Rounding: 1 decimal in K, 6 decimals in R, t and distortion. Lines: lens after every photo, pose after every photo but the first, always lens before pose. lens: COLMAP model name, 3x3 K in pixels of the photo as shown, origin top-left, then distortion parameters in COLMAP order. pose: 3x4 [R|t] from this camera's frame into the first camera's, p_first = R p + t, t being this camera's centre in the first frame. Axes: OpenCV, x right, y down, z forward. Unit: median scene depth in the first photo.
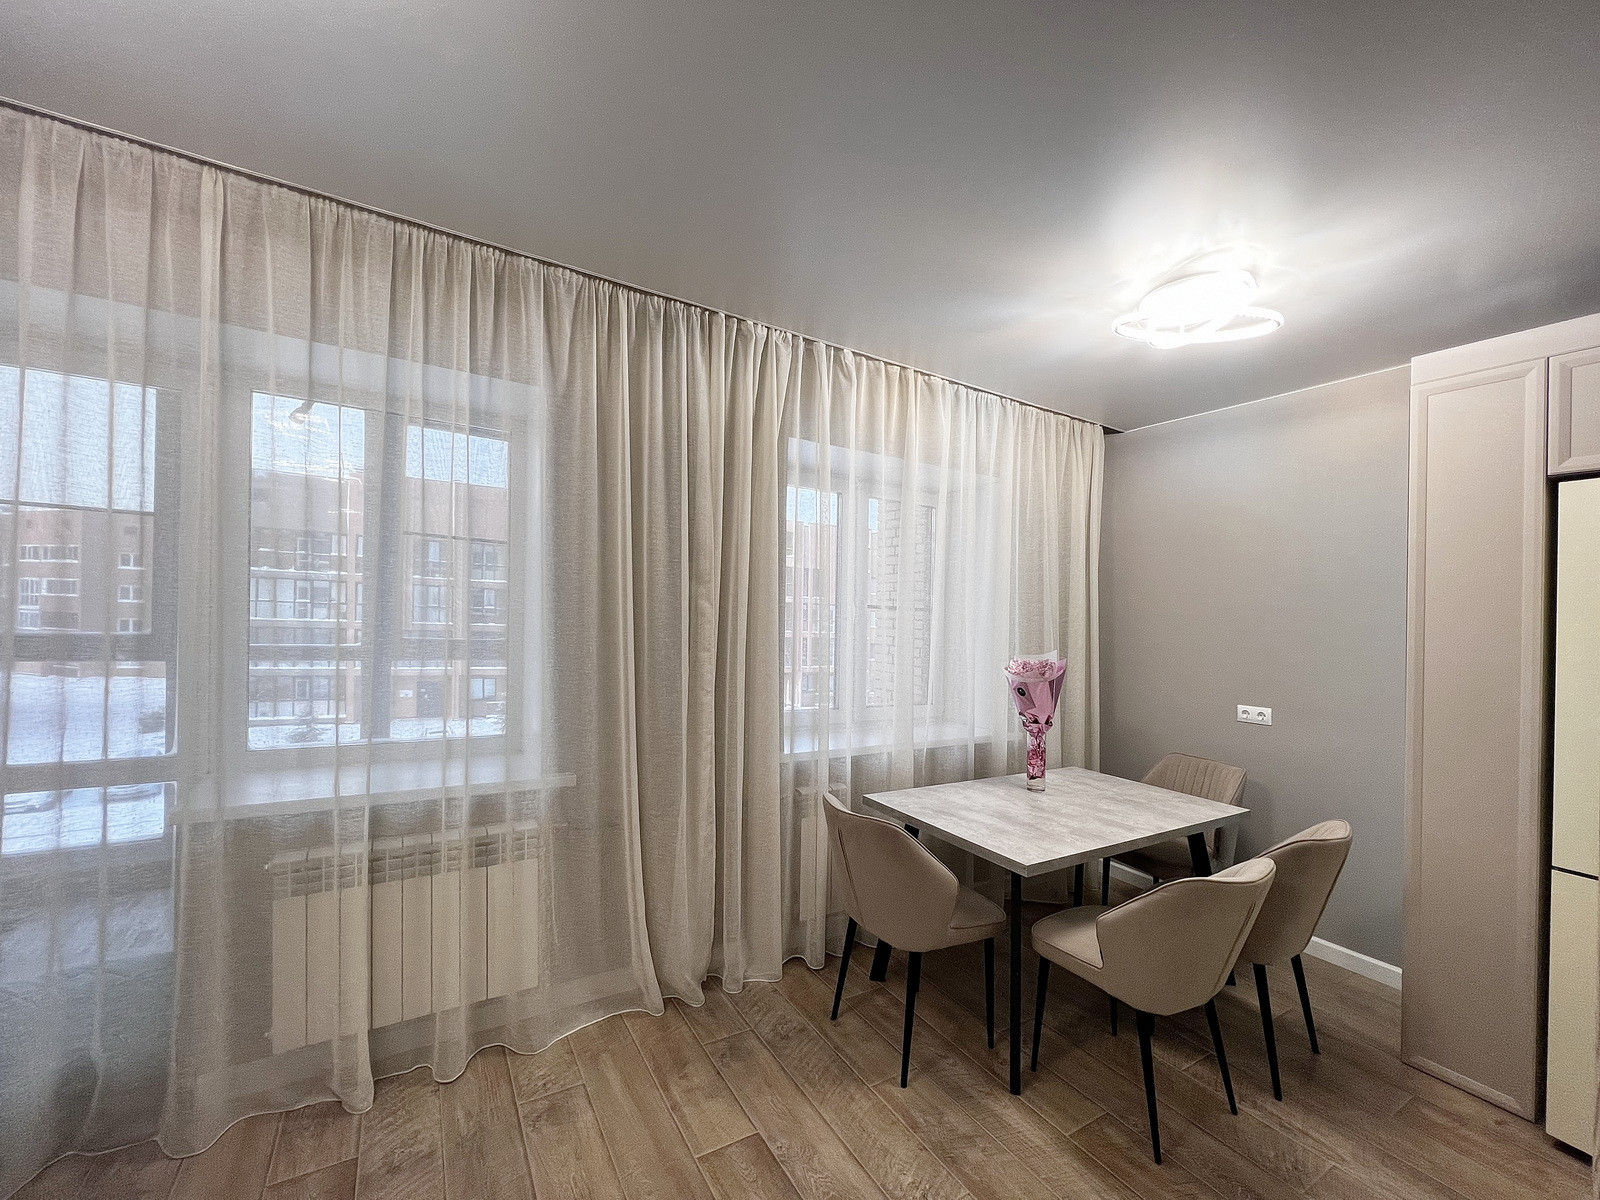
lens RADIAL K [[637.7, 0, 800.0], [0, 637.7, 600.0], [0, 0, 1]] dist [-0.002042, -0.000458]
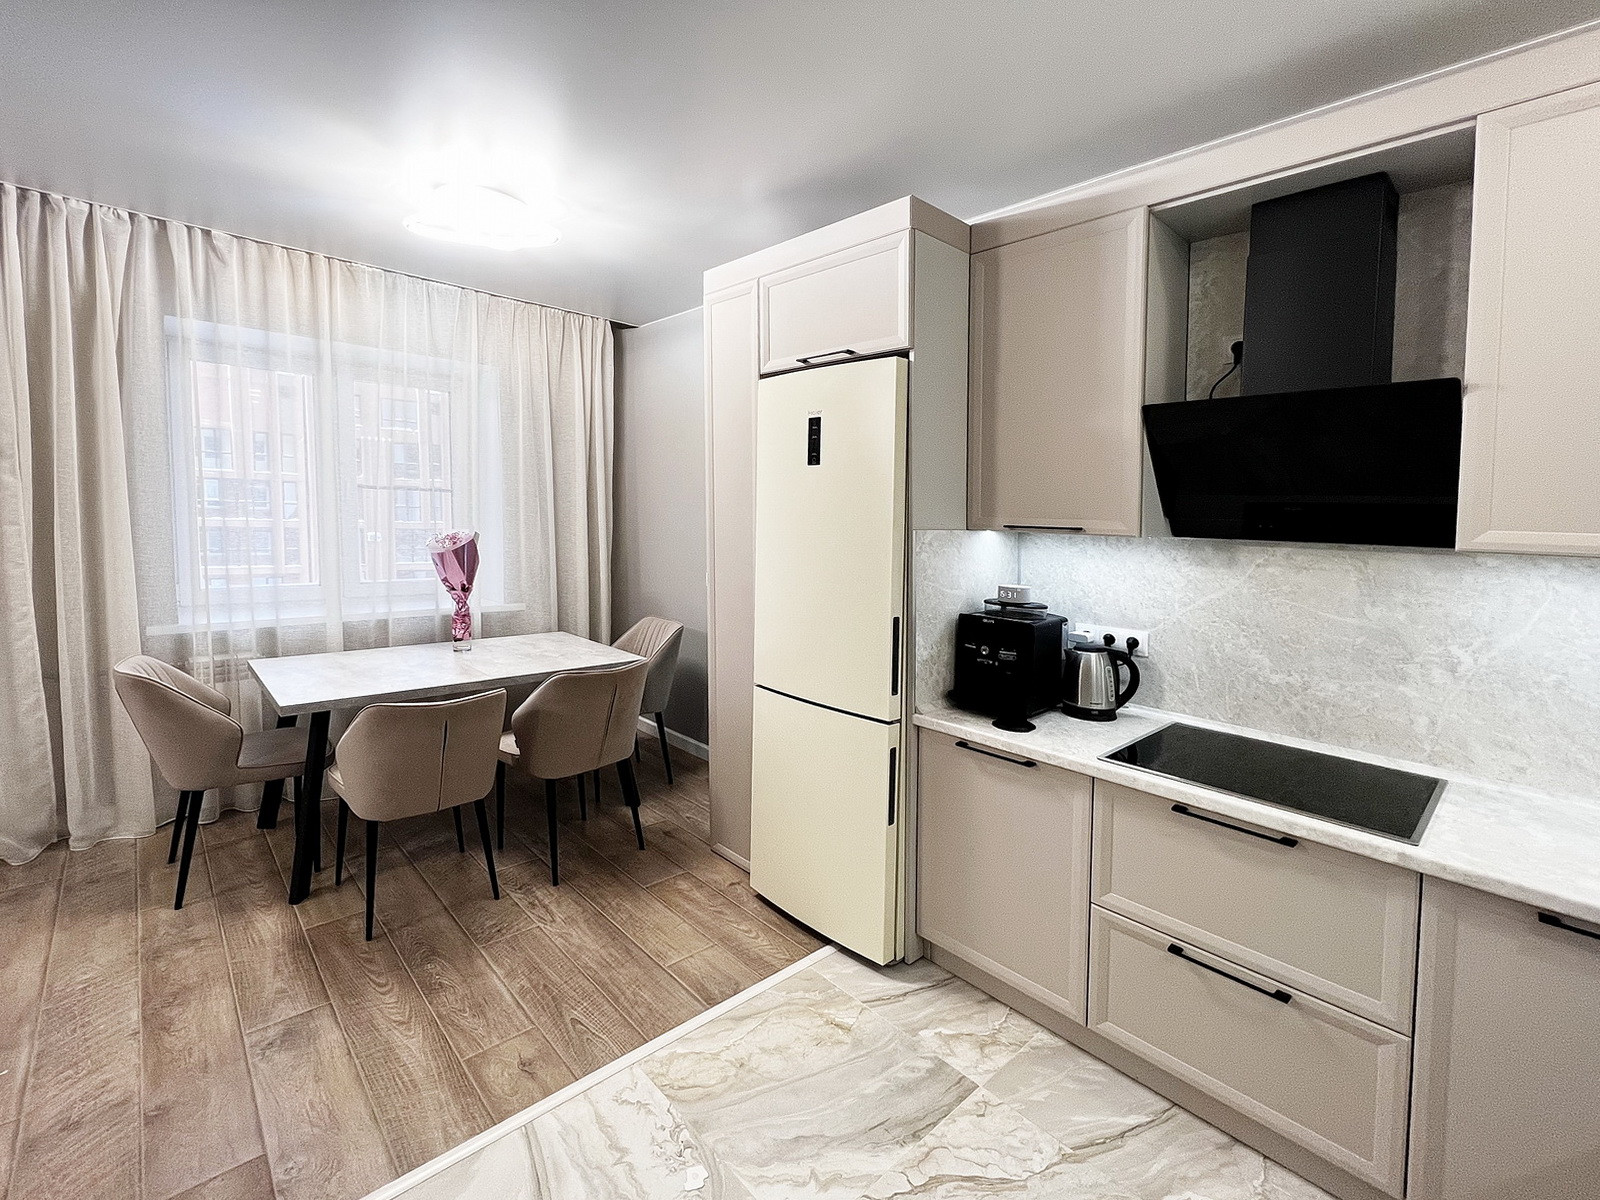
lens RADIAL K [[643.6, 0, 772.9], [0, 643.6, 523.4], [0, 0, 1]] dist [0.000009, -0.000388]
pose [[0.981829, -0.006922, 0.189641, 0.706476], [-0.000581, 0.999220, 0.039478, 0.033634], [-0.189766, -0.038871, 0.981060, -0.198037]]
